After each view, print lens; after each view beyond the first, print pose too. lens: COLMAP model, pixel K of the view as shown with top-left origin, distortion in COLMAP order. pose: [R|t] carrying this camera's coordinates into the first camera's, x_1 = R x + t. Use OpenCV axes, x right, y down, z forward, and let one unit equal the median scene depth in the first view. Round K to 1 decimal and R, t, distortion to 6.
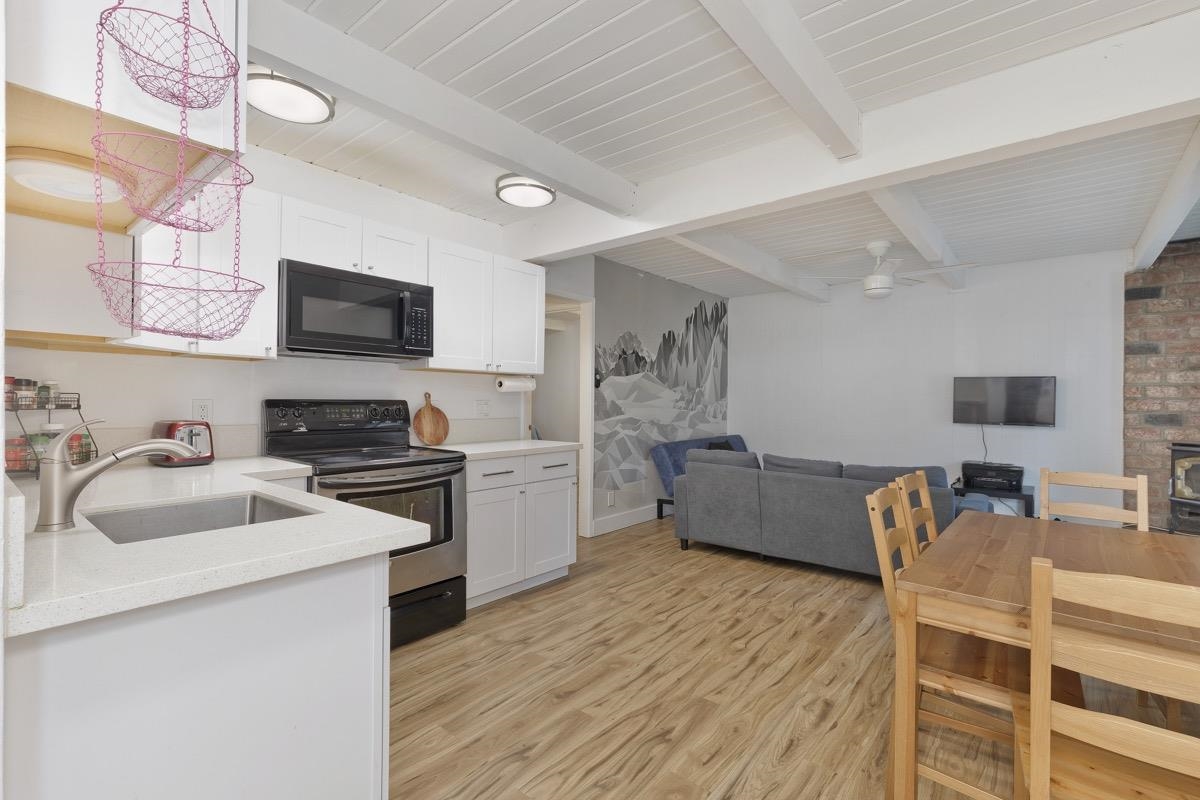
lens RADIAL K [[537.3, 0, 607.5], [0, 537.3, 398.6], [0, 0, 1]] dist [0.007226, -0.000212]
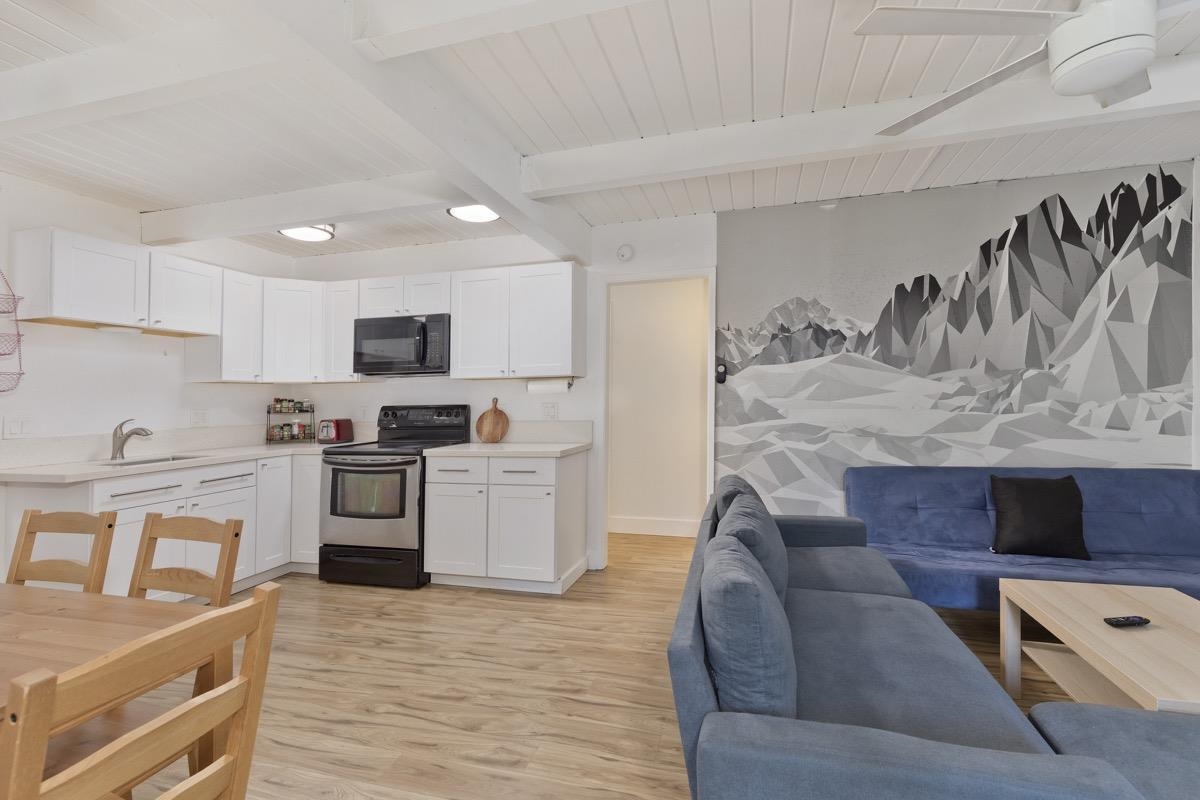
lens RADIAL K [[546.9, 0, 595.2], [0, 546.9, 390.6], [0, 0, 1]] dist [0.003238, 0.000089]
pose [[0.404818, -0.031281, -0.913862, 0.877330], [0.022573, 0.999452, -0.024212, 0.007271], [0.914118, -0.010827, 0.405303, 0.742876]]
